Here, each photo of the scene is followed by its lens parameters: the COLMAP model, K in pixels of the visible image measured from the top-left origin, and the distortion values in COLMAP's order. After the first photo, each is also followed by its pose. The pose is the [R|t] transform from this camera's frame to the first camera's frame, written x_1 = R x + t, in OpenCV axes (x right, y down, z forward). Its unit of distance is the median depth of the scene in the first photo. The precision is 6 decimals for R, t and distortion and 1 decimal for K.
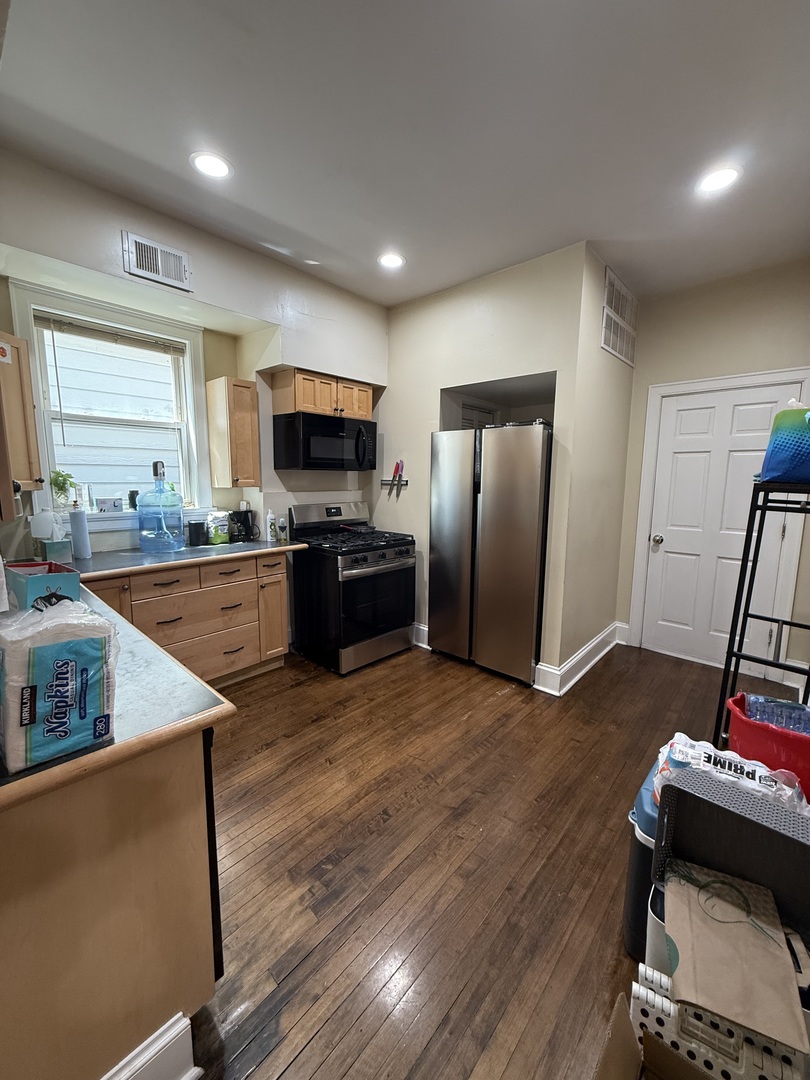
lens RADIAL K [[427.7, 0, 406.2], [0, 427.7, 536.1], [0, 0, 1]] dist [-0.001511, -0.000129]
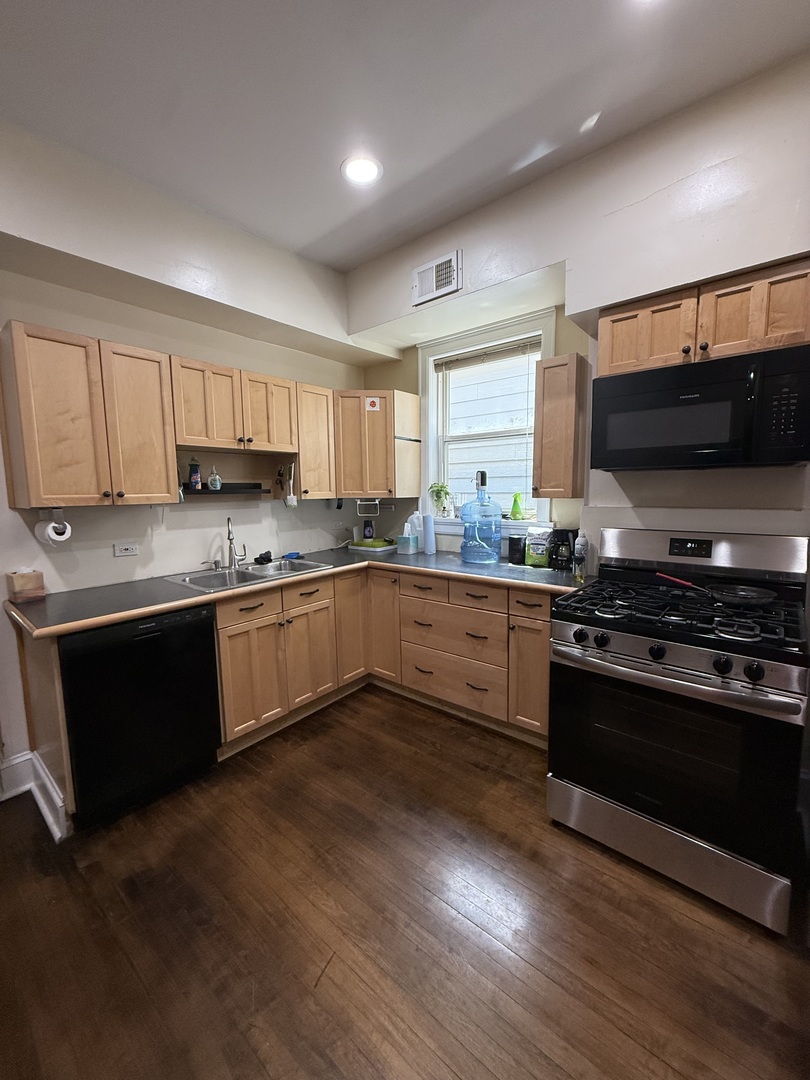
lens RADIAL K [[427.7, 0, 406.2], [0, 427.7, 536.1], [0, 0, 1]] dist [-0.001511, -0.000129]
pose [[0.046841, 0.102358, -0.993644, 0.437003], [-0.123225, 0.987730, 0.095940, -0.102871], [0.991273, 0.117948, 0.058879, 0.817041]]
